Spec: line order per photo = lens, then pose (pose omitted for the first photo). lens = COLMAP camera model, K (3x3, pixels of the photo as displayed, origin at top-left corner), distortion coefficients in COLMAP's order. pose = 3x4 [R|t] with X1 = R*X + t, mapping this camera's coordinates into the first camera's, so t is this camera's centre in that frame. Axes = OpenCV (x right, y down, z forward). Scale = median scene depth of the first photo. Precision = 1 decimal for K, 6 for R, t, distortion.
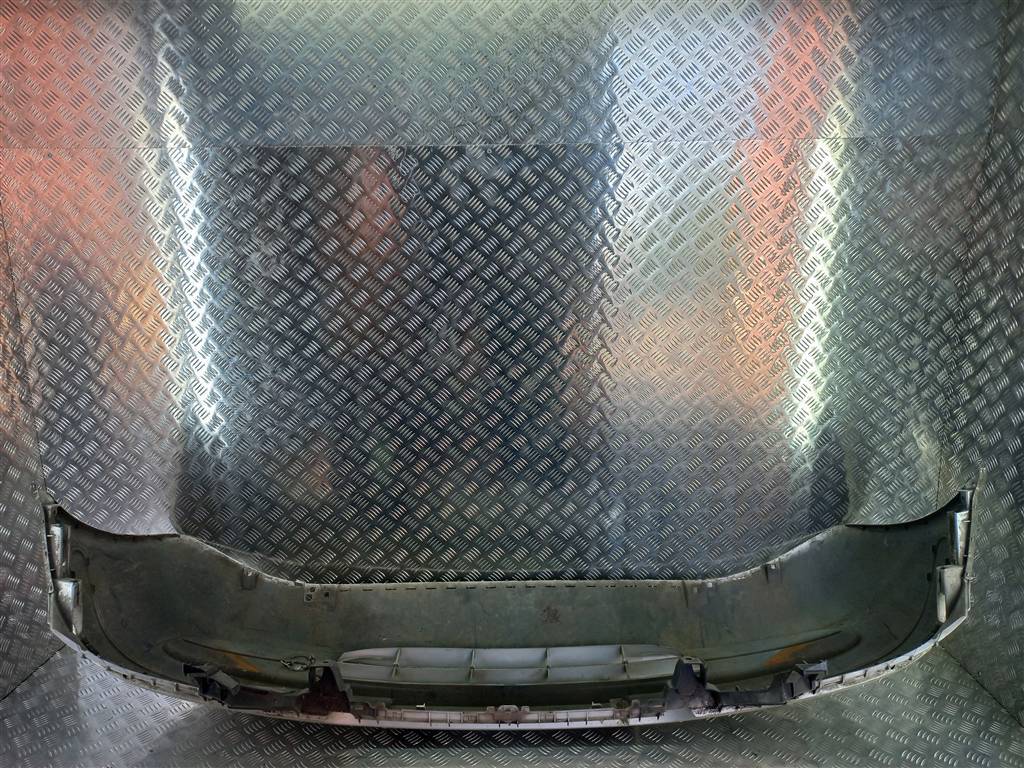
lens RADIAL K [[761.0, 0, 545.7], [0, 761.0, 371.9], [0, 0, 1]] dist [0.005426, -0.043021]
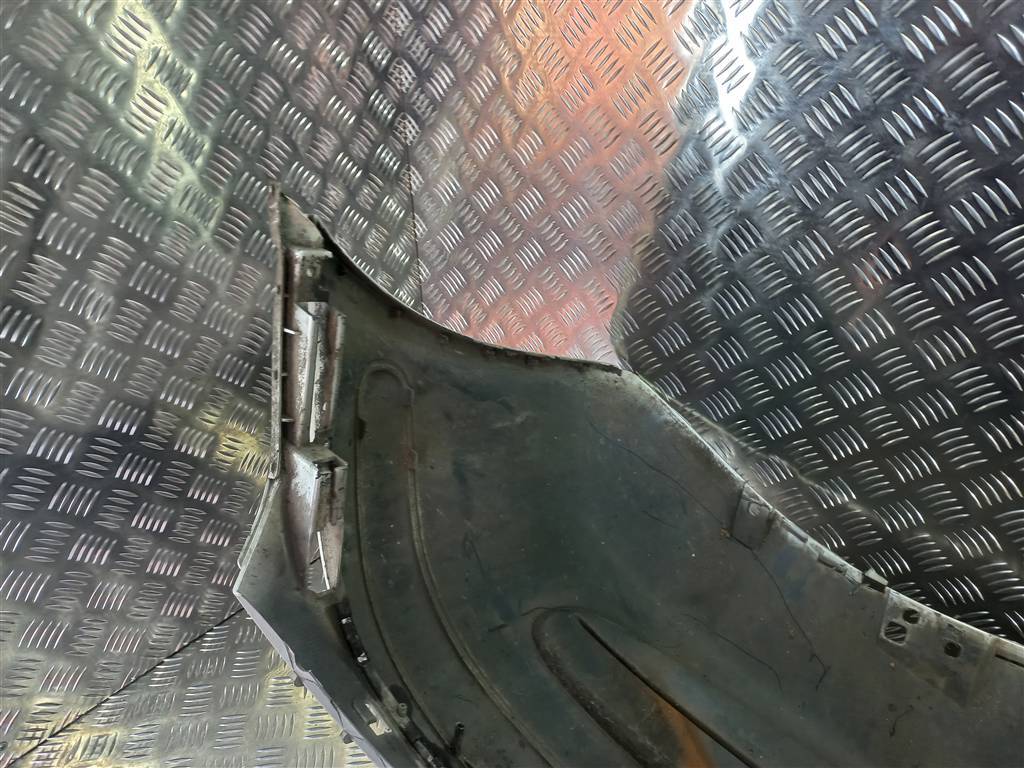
lens RADIAL K [[773.8, 0, 512.0], [0, 773.8, 384.0], [0, 0, 1]] dist [-0.001350, -0.002602]
pose [[0.783391, 0.282895, -0.553416, -0.285967], [-0.116390, 0.941431, 0.316483, 0.087863], [0.610534, -0.183518, 0.770434, 0.626027]]
